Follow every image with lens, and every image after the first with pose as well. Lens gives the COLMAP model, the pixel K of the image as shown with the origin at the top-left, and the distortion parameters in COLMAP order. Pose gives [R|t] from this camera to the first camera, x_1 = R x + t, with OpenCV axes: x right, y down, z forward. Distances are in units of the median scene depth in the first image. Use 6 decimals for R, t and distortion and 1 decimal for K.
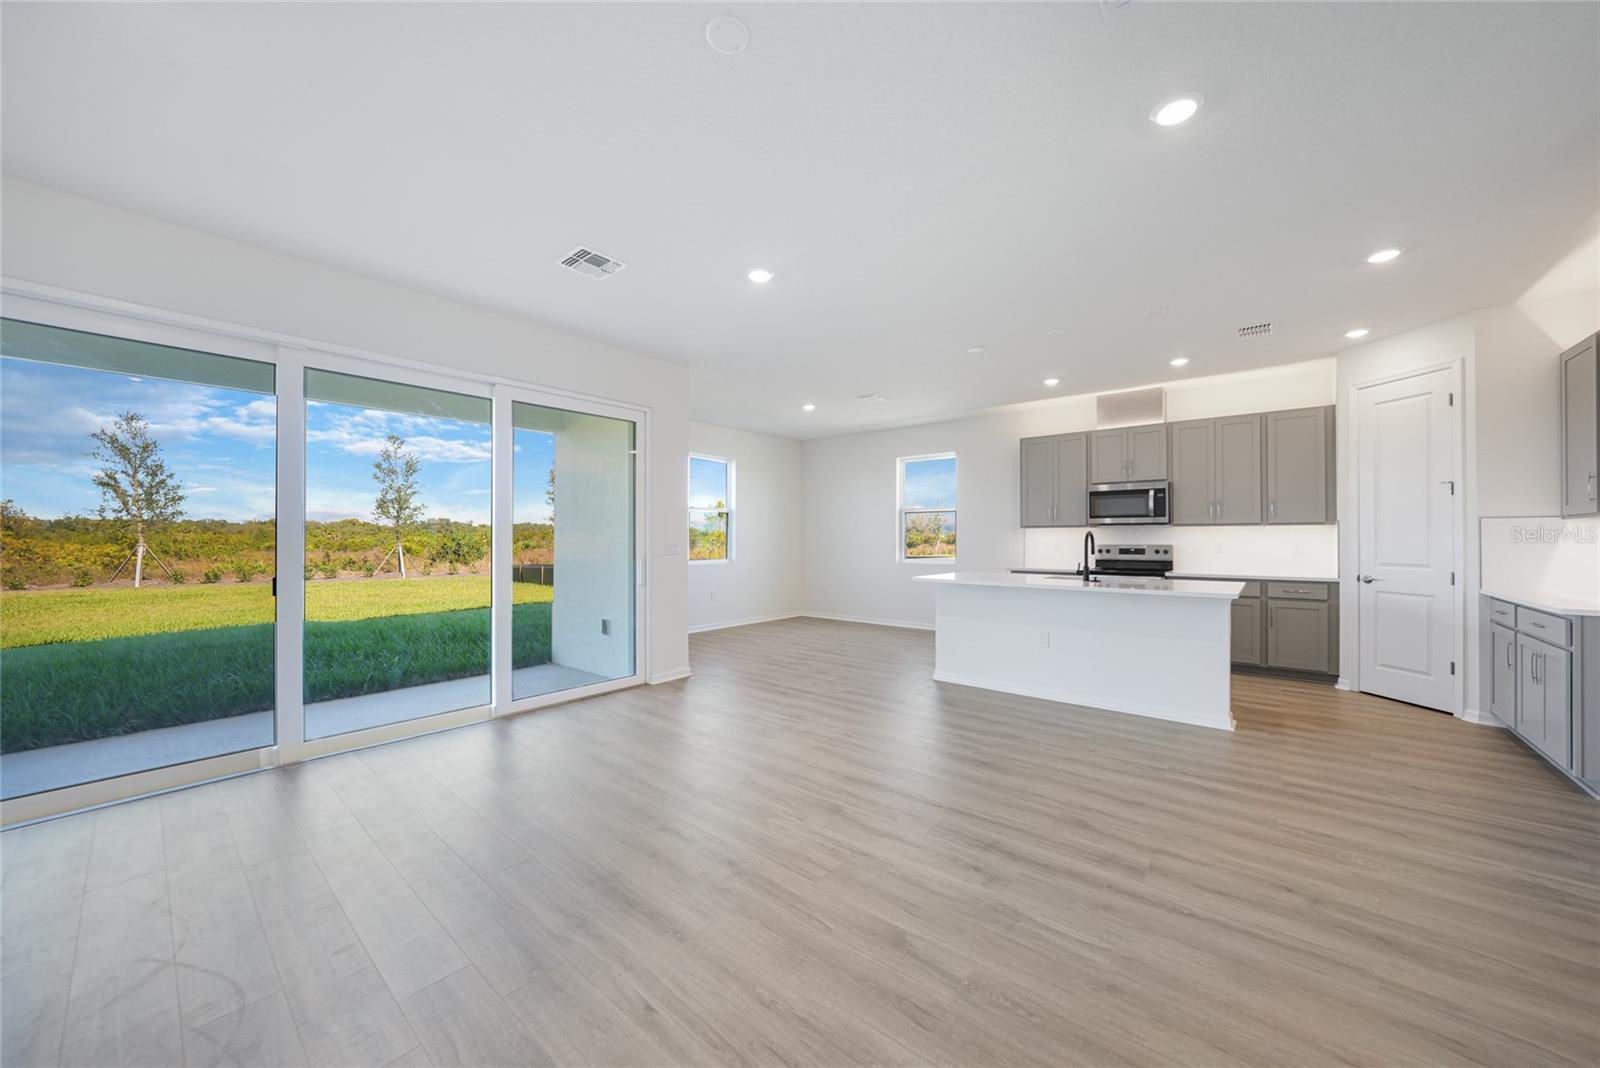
lens RADIAL K [[577.1, 0, 803.1], [0, 577.1, 532.2], [0, 0, 1]] dist [-0.027643, 0.006498]
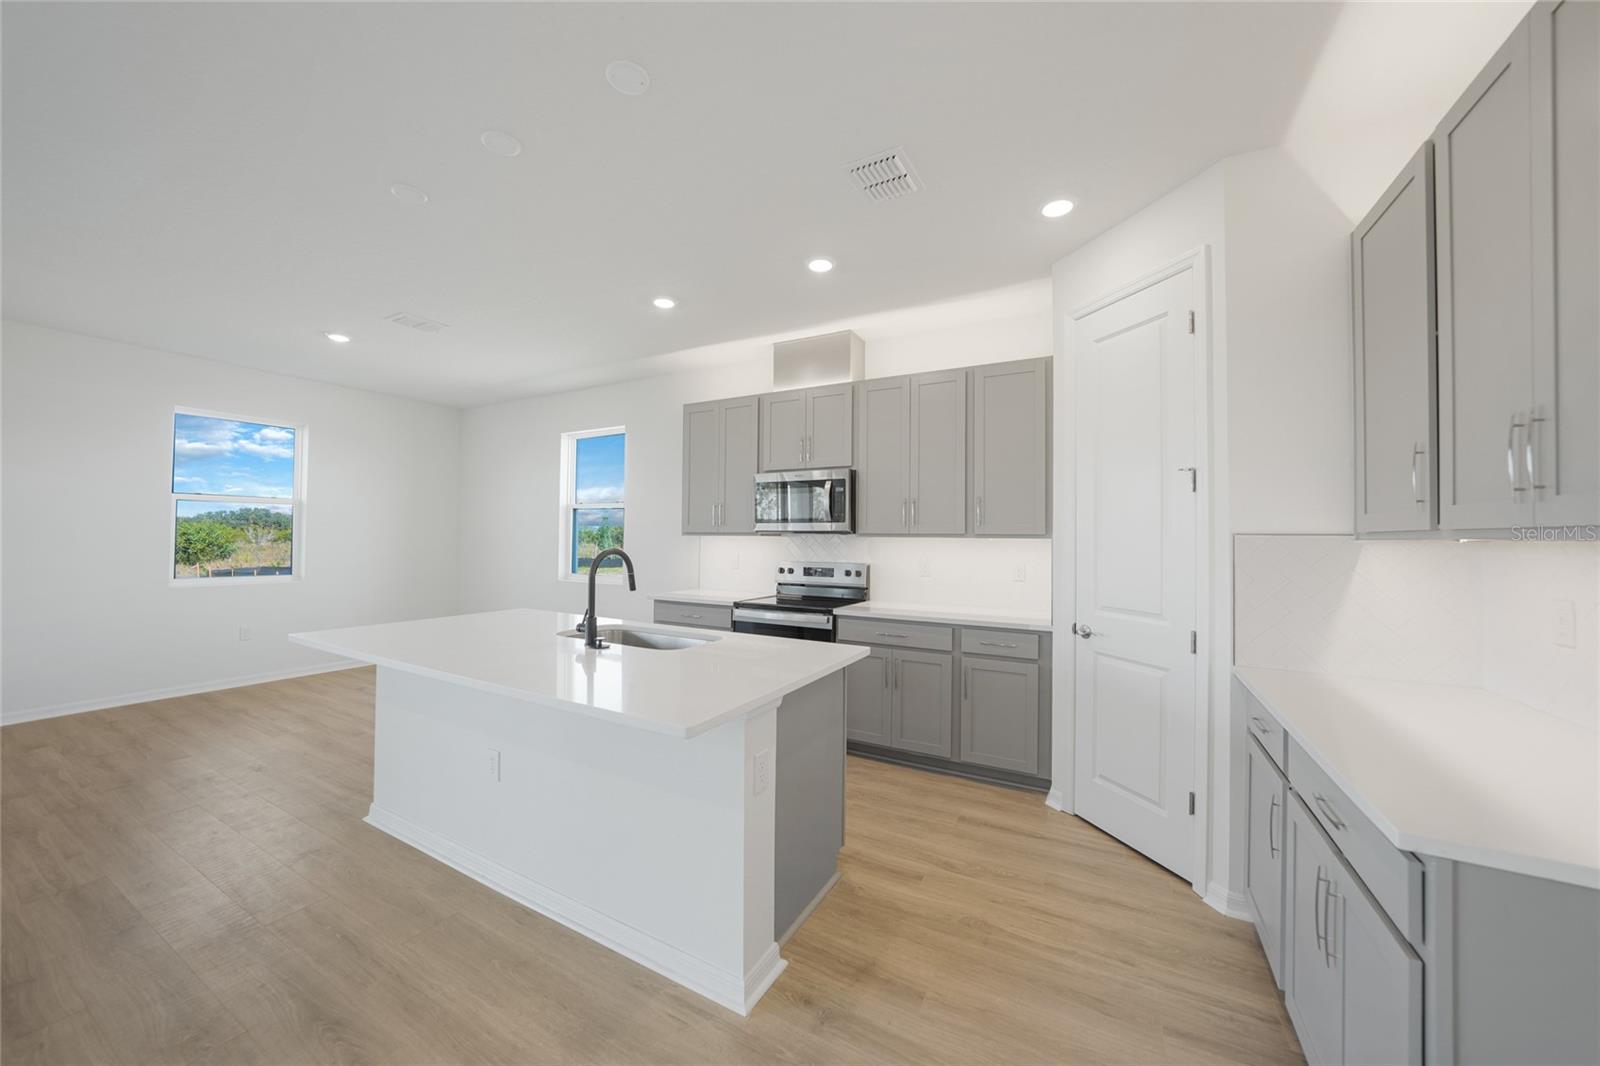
lens RADIAL K [[569.6, 0, 800.4], [0, 569.6, 529.1], [0, 0, 1]] dist [-0.028231, 0.007113]
pose [[0.981394, 0.010879, 0.191699, 0.497823], [-0.010848, 0.999940, -0.001216, -0.019151], [-0.191700, -0.000886, 0.981453, 0.396736]]
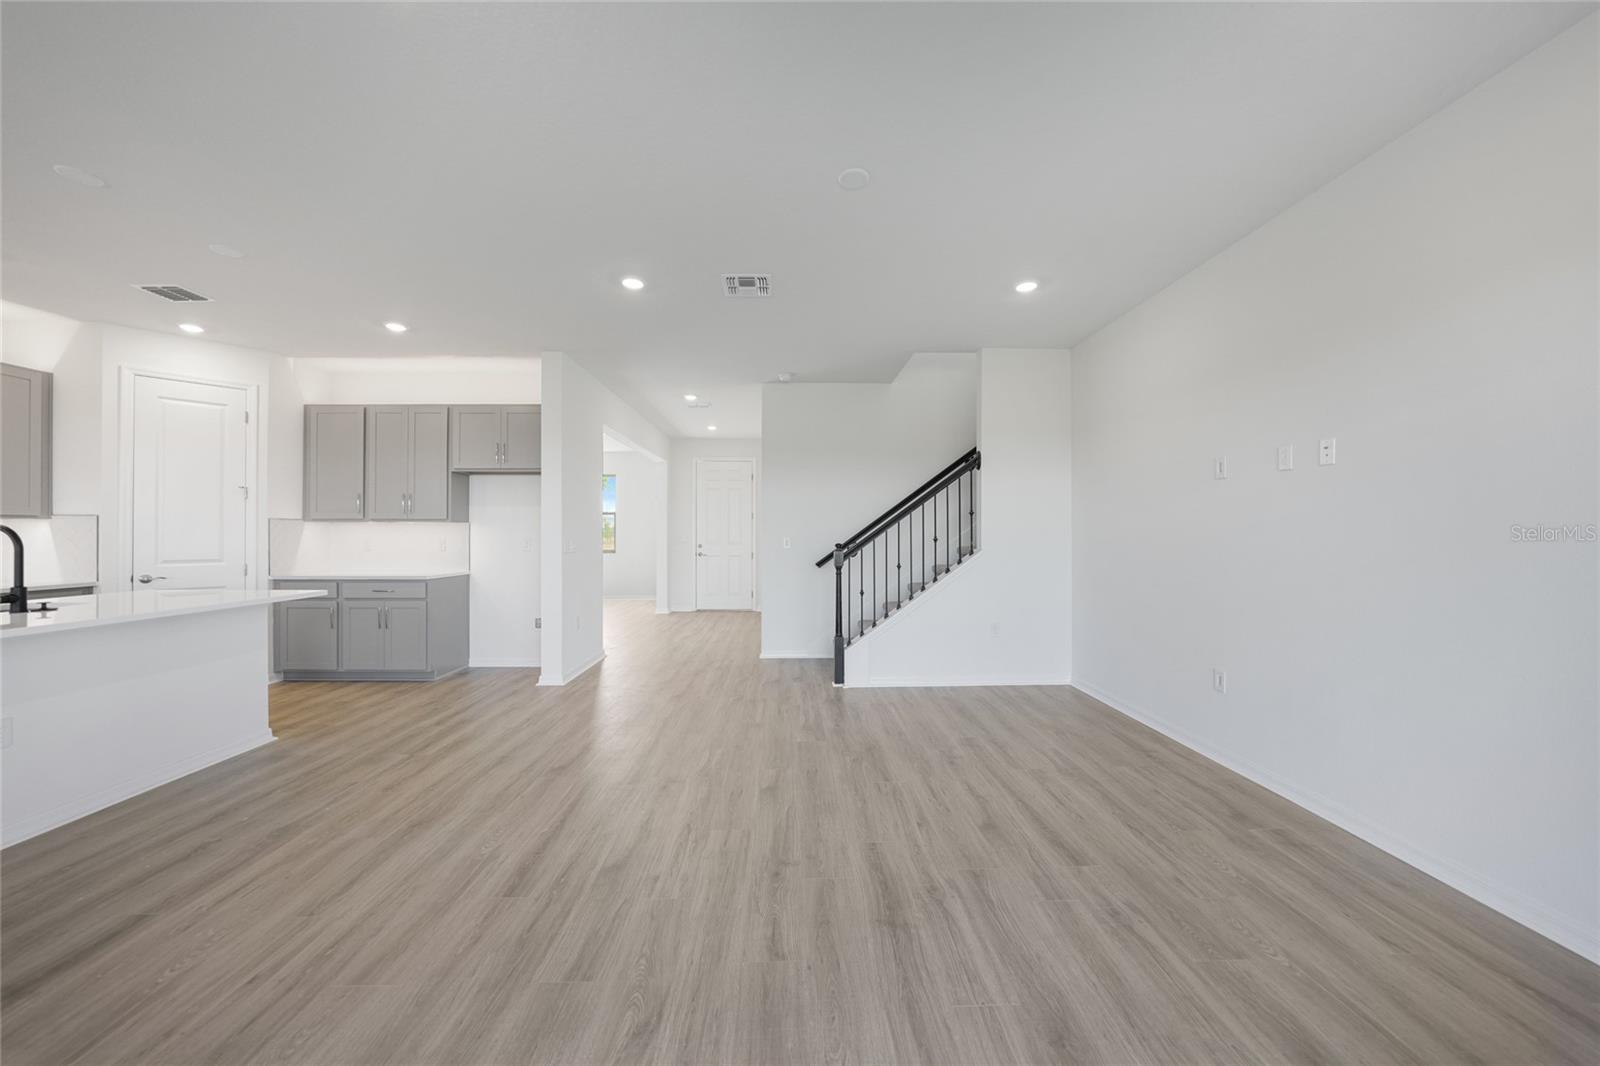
lens RADIAL K [[569.6, 0, 800.4], [0, 569.6, 529.1], [0, 0, 1]] dist [-0.028231, 0.007113]
pose [[-0.660228, 0.005634, 0.751044, -0.366207], [-0.008525, 0.999851, -0.014995, 0.003755], [-0.751016, -0.016303, -0.660082, 0.674894]]
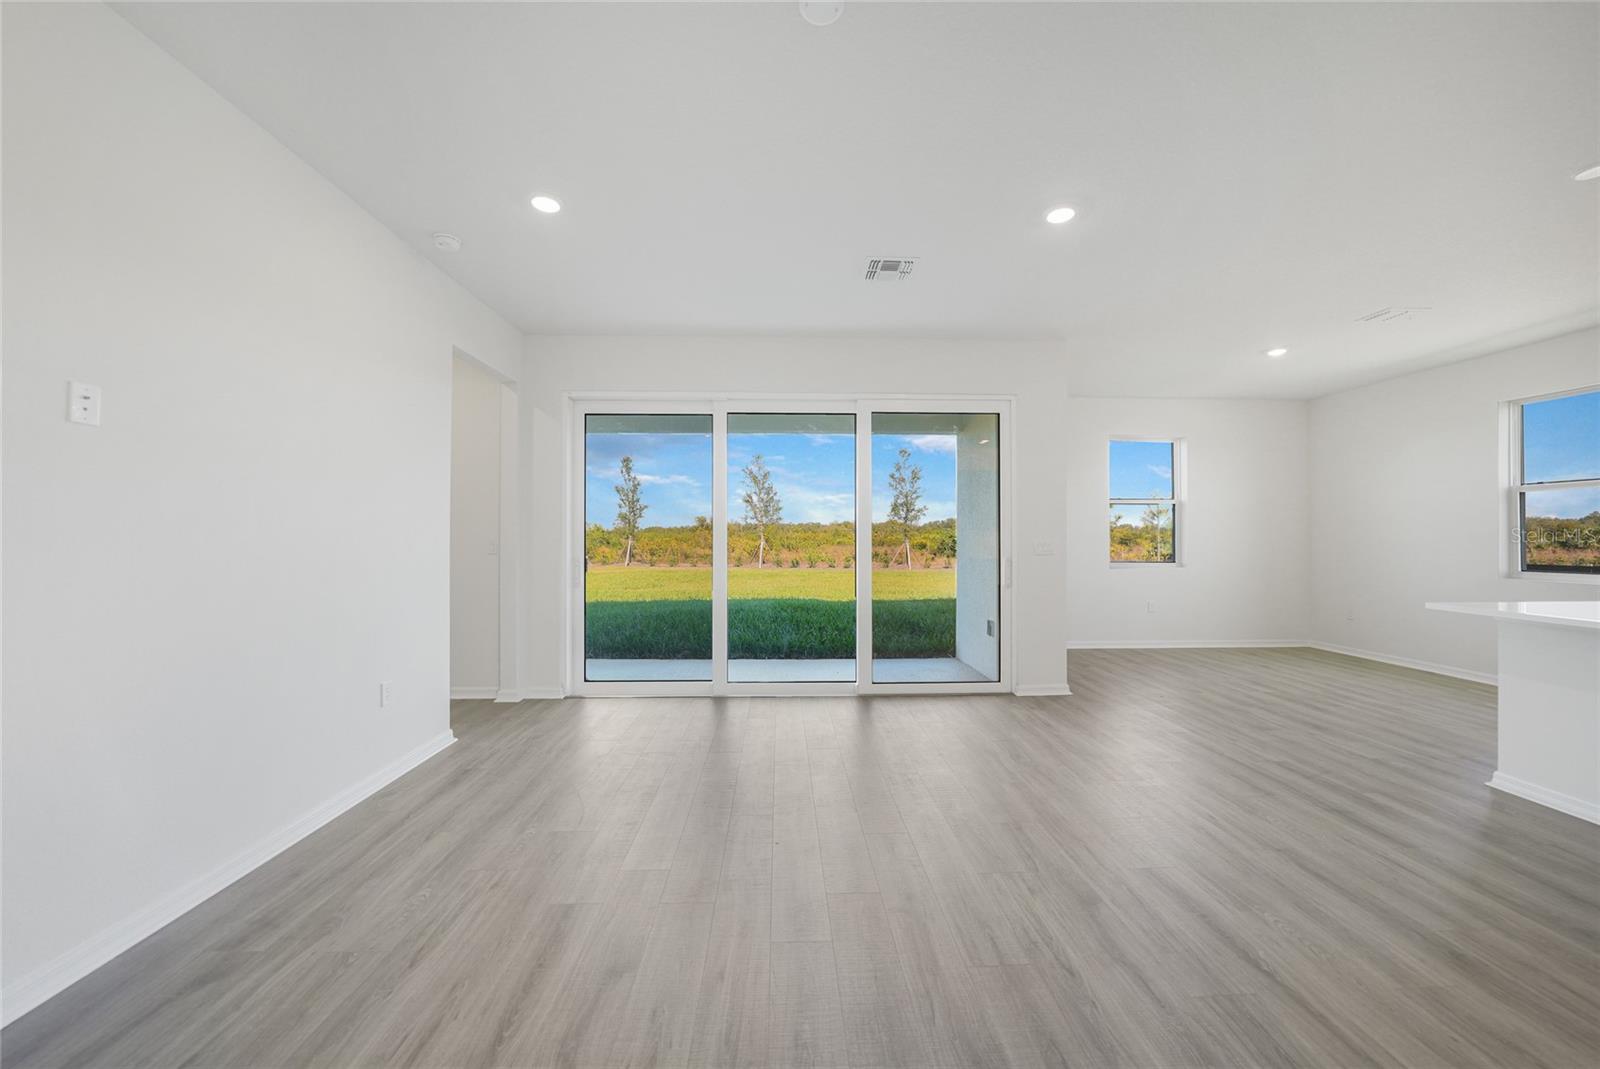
lens RADIAL K [[581.5, 0, 793.3], [0, 581.5, 535.2], [0, 0, 1]] dist [-0.018673, 0.000107]
pose [[0.661116, -0.000180, -0.750284, 0.183083], [0.007153, 0.999956, 0.006063, -0.000152], [0.750250, -0.009375, 0.661088, 0.111852]]
